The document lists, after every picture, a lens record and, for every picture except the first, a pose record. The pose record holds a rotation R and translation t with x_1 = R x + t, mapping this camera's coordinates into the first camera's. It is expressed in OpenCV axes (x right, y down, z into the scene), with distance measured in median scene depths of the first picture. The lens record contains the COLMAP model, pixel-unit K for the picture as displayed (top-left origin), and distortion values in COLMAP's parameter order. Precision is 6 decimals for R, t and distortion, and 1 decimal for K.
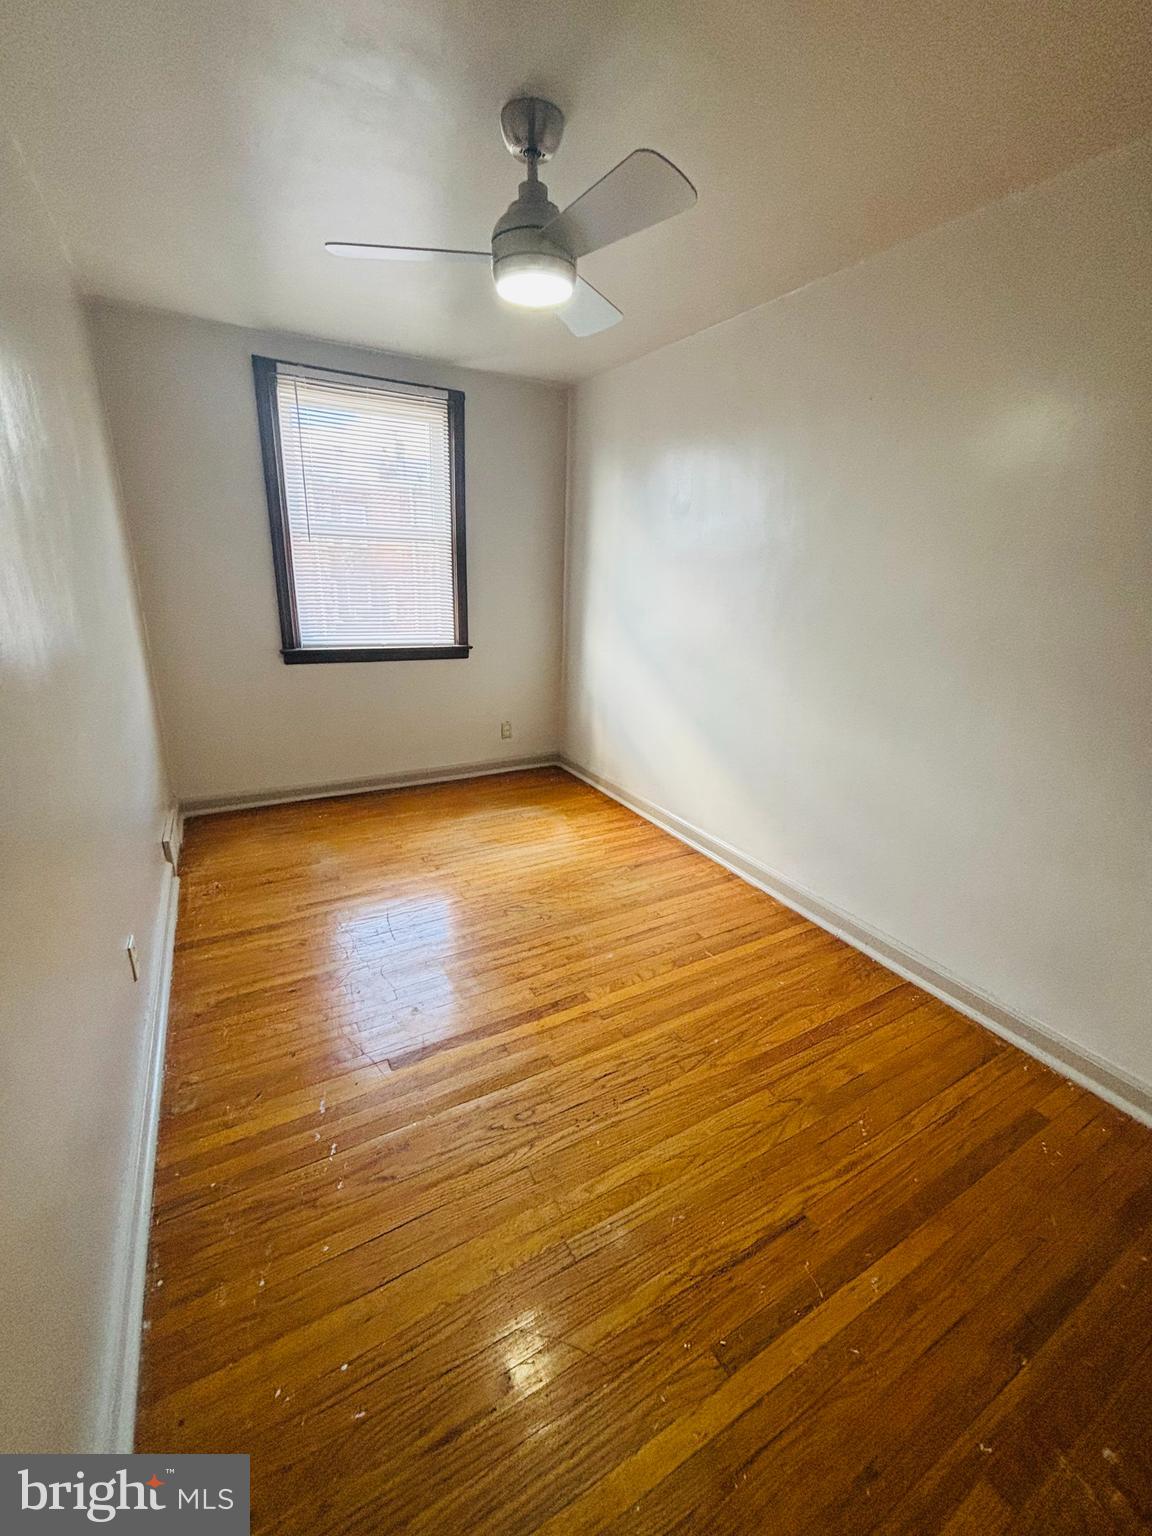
lens RADIAL K [[619.6, 0, 570.7], [0, 619.6, 765.4], [0, 0, 1]] dist [0.001493, -0.000087]
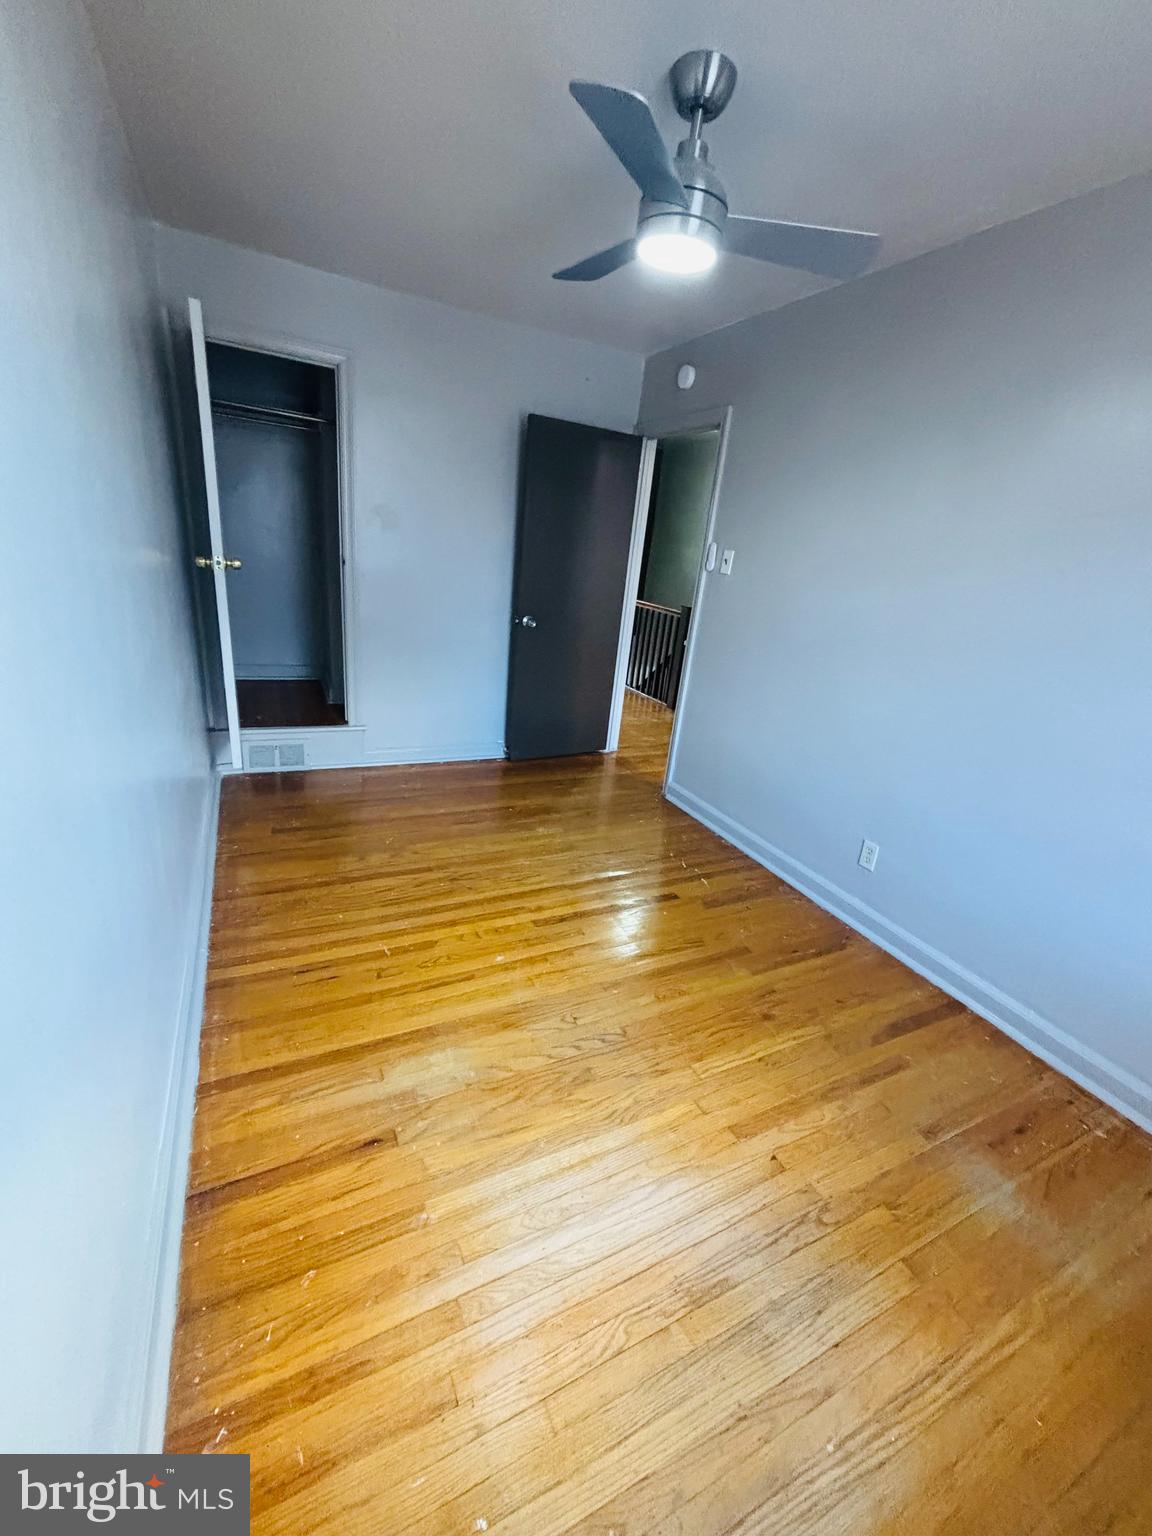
lens RADIAL K [[619.6, 0, 570.7], [0, 619.6, 765.4], [0, 0, 1]] dist [0.001493, -0.000087]
pose [[-0.989339, -0.145602, 0.002721, -0.001281], [-0.113064, 0.779754, 0.615793, -0.534278], [-0.091782, 0.608920, -0.787904, 1.687132]]
